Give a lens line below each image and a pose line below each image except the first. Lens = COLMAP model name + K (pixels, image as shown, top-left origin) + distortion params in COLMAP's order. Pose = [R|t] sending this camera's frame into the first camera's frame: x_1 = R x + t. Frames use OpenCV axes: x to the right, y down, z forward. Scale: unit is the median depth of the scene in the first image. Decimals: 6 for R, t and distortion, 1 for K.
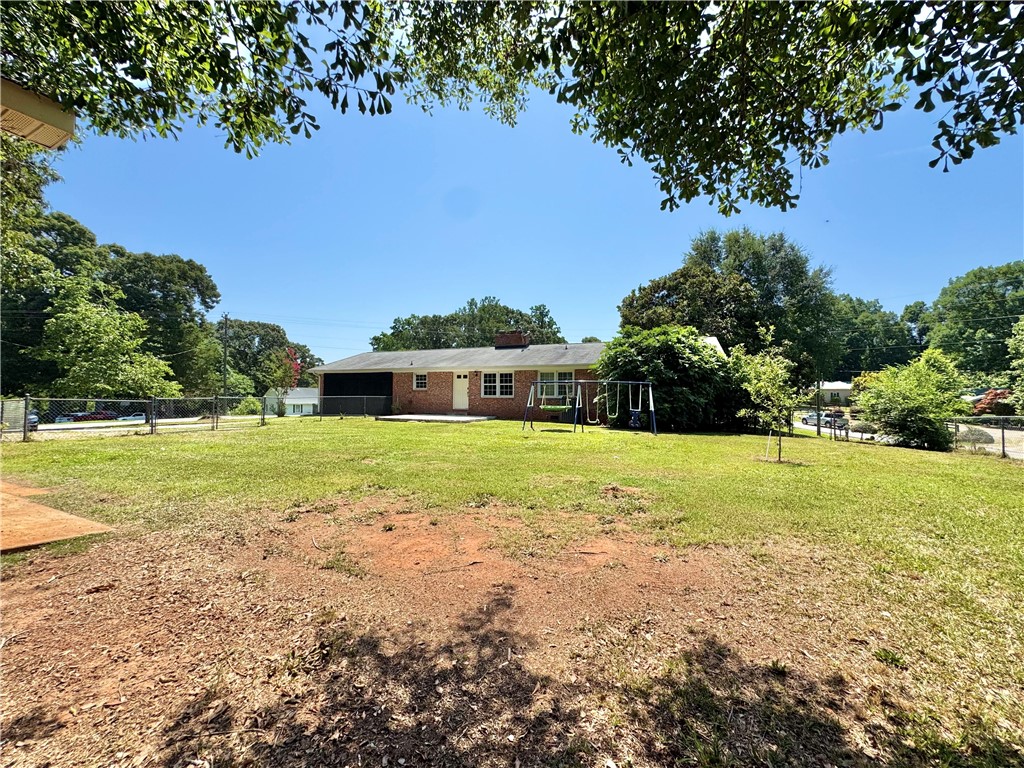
lens RADIAL K [[411.3, 0, 512.0], [0, 411.3, 384.0], [0, 0, 1]] dist [0.000046, -0.000029]
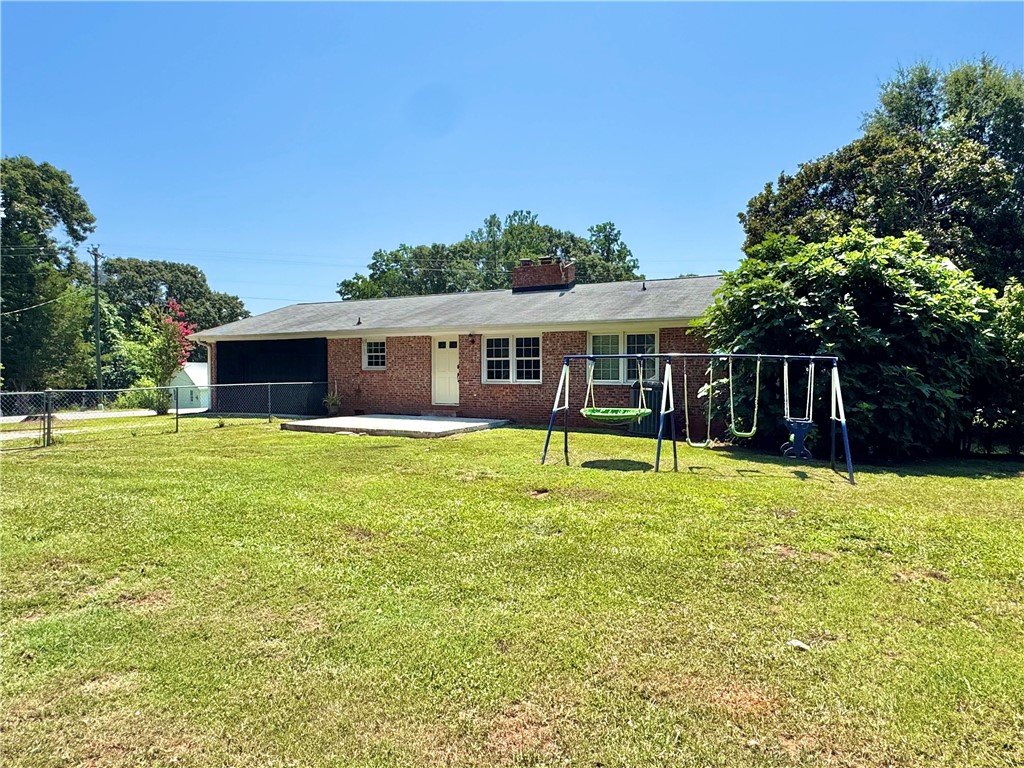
lens RADIAL K [[617.4, 0, 512.0], [0, 617.4, 384.0], [0, 0, 1]] dist [-0.000211, 0.000669]
pose [[0.996082, -0.006429, -0.088198, 0.028746], [0.011049, 0.998586, 0.051995, -0.006602], [0.087739, -0.052766, 0.994745, 0.169464]]
